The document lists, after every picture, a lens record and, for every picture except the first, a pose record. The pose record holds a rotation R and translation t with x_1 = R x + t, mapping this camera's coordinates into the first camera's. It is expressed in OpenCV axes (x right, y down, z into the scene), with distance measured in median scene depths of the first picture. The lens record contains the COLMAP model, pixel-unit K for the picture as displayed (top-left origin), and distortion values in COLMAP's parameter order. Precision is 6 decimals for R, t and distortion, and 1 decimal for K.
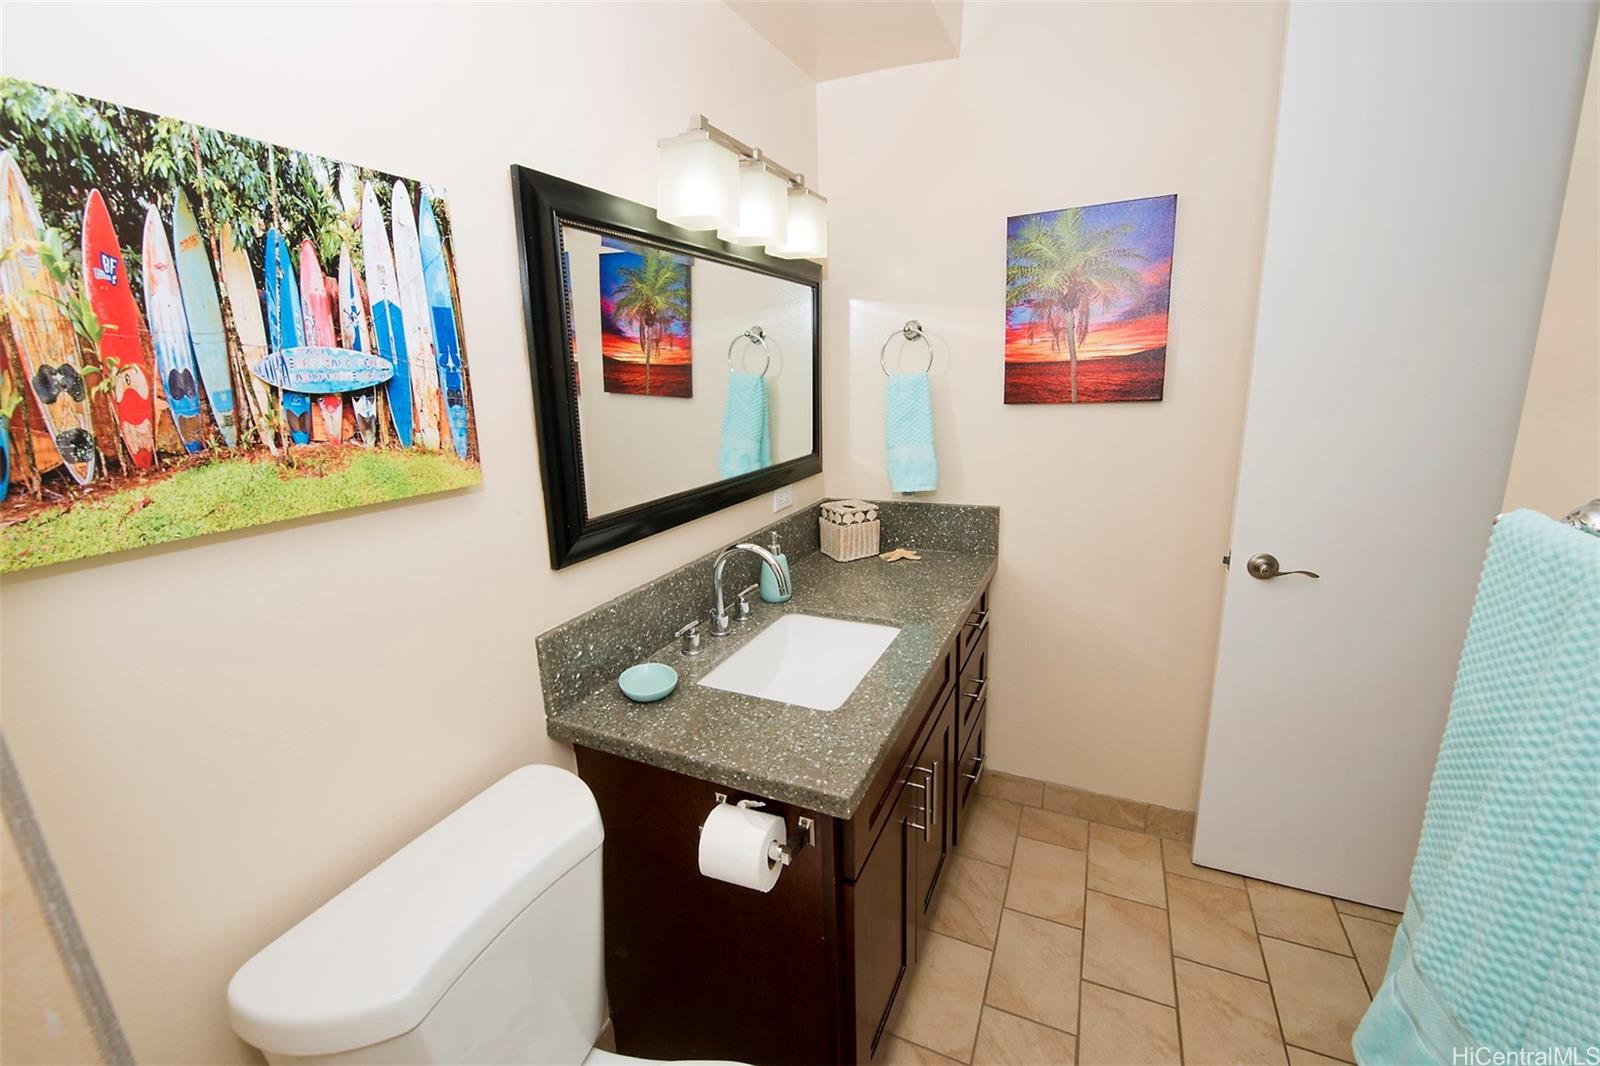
lens RADIAL K [[644.5, 0, 800.0], [0, 644.5, 533.0], [0, 0, 1]] dist [-0.017939, -0.000252]
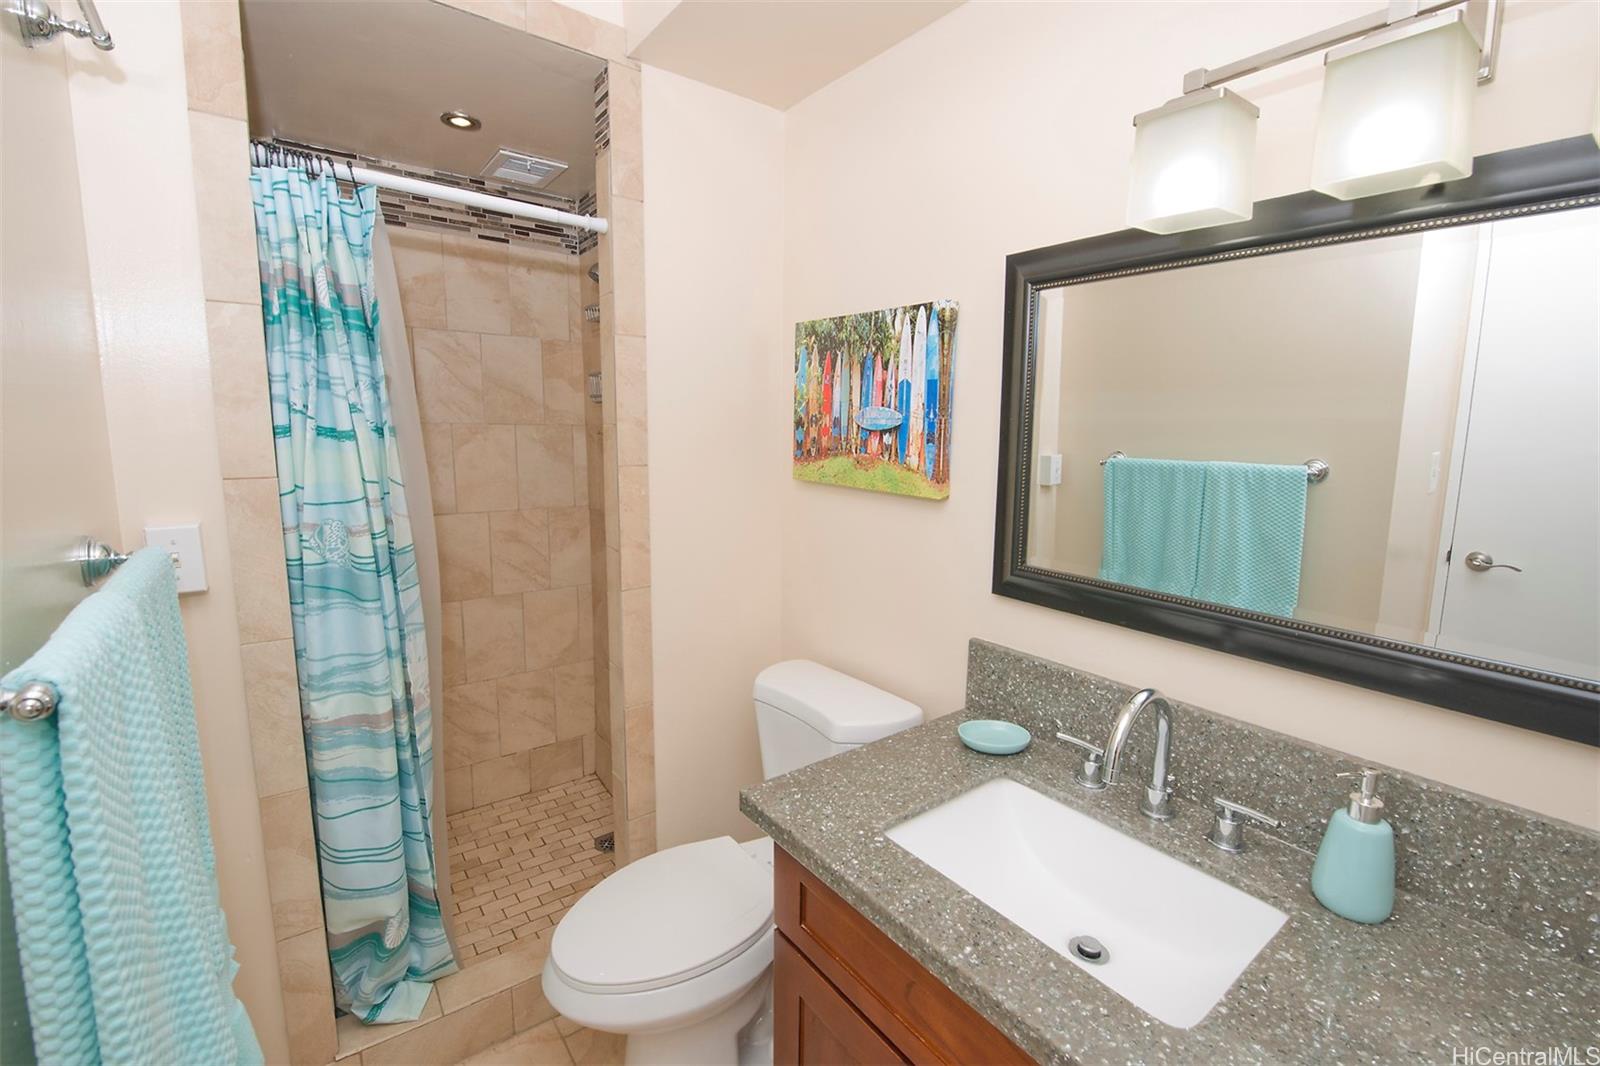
lens RADIAL K [[701.7, 0, 800.0], [0, 701.7, 533.0], [0, 0, 1]] dist [-0.000131, -0.000002]
pose [[-0.467764, 0.165864, -0.868151, 1.258917], [-0.213447, 0.931963, 0.293062, -0.498701], [0.857693, 0.322388, -0.400536, 1.741423]]
